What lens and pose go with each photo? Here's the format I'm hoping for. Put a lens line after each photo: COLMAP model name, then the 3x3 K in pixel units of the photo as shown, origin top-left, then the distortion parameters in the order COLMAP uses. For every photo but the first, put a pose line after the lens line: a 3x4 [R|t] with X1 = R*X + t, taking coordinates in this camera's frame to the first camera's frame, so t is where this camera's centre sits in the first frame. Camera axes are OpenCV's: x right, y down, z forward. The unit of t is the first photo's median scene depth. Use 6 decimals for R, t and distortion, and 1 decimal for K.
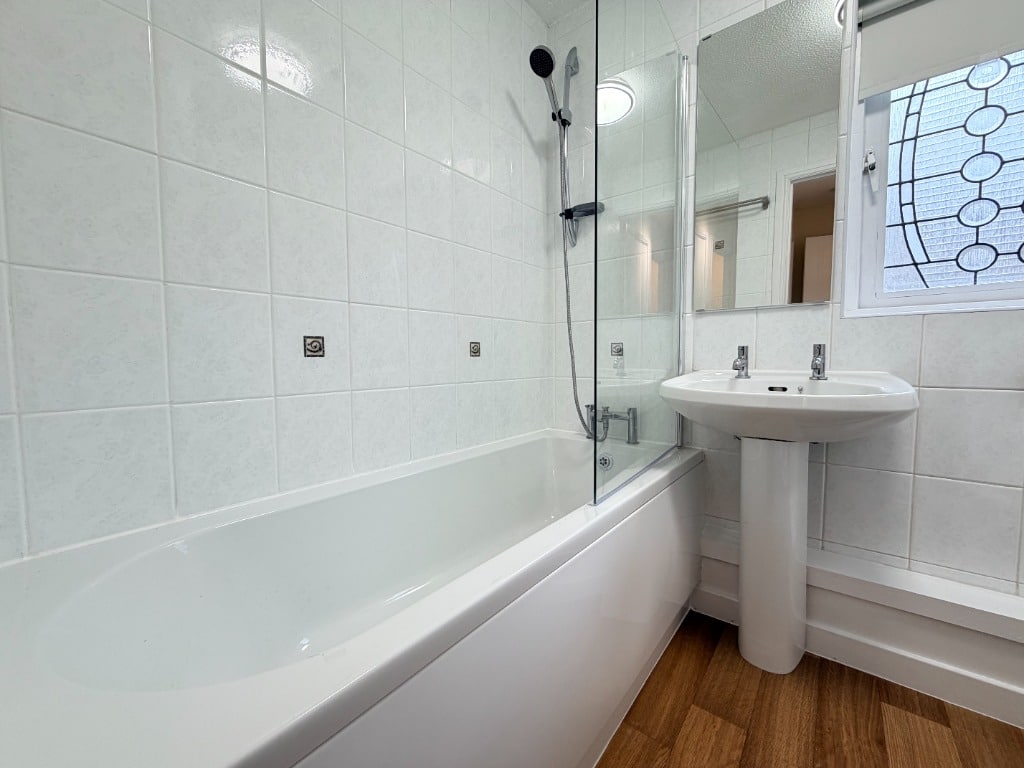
lens RADIAL K [[409.9, 0, 509.3], [0, 409.9, 382.9], [0, 0, 1]] dist [0.003683, -0.000679]
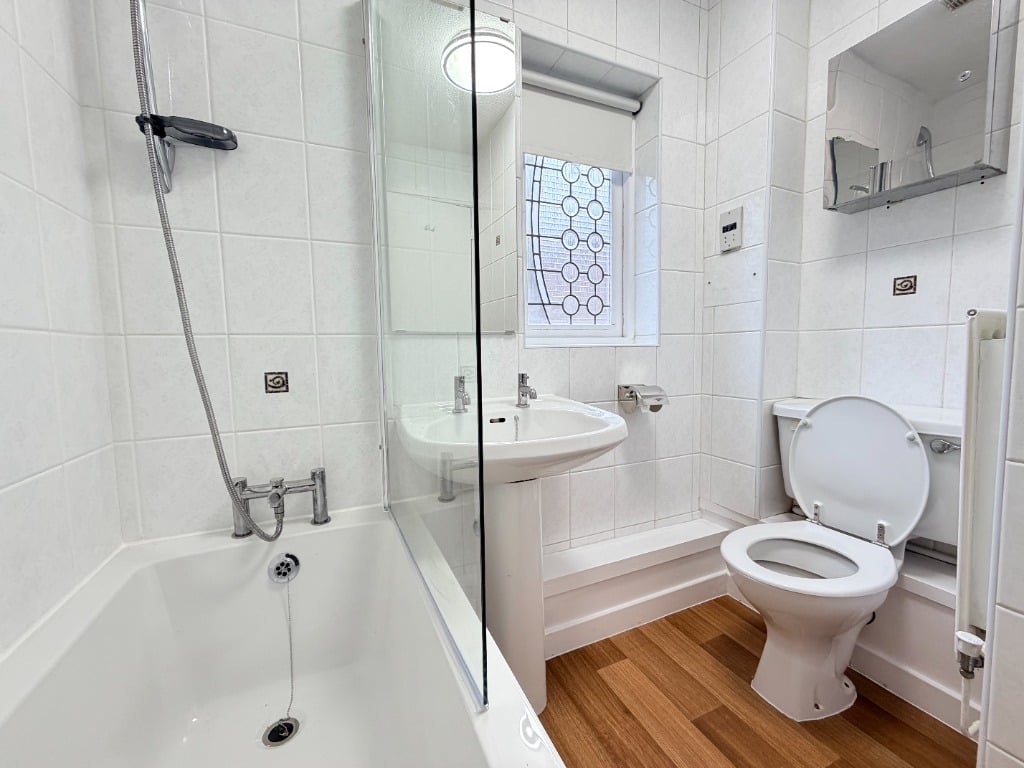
lens RADIAL K [[409.9, 0, 510.2], [0, 409.9, 383.0], [0, 0, 1]] dist [0.003683, -0.000679]
pose [[0.458424, -0.073424, 0.885695, -0.178864], [0.070475, 0.996446, 0.046128, -0.115744], [-0.885935, 0.041273, 0.461970, 0.527458]]
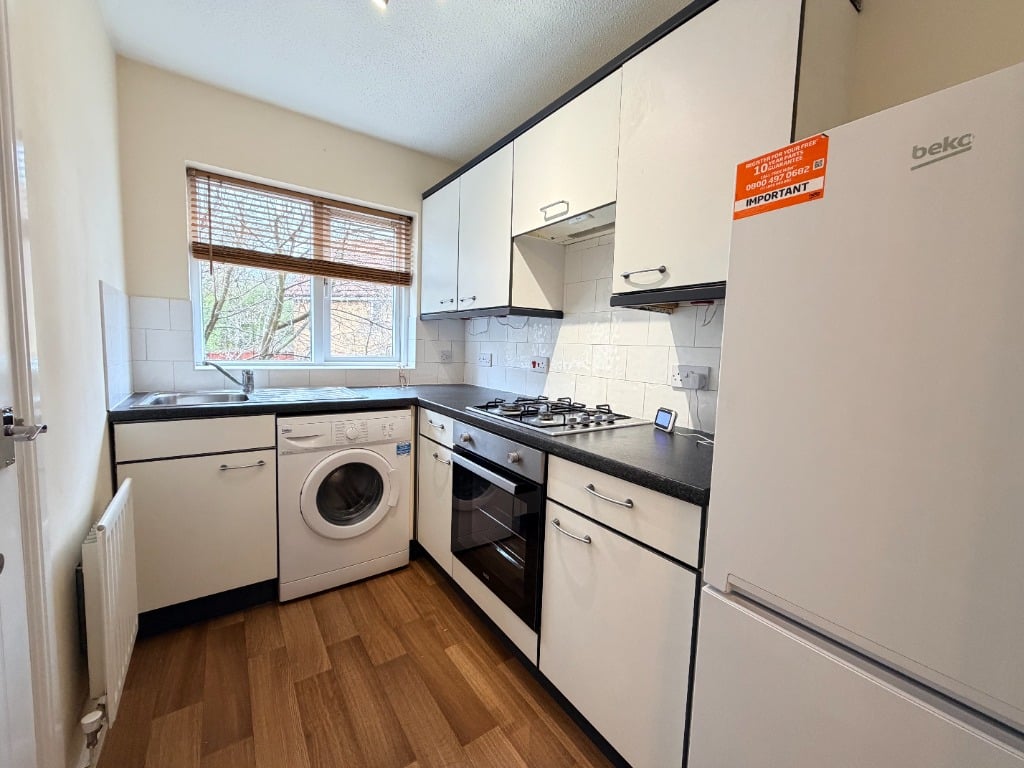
lens RADIAL K [[409.9, 0, 512.3], [0, 409.9, 382.5], [0, 0, 1]] dist [0.003683, -0.000679]
pose [[-0.273983, 0.075729, -0.958748, 1.404249], [-0.084749, 0.991116, 0.102505, -0.316621], [0.957993, 0.109337, -0.265131, 1.369629]]
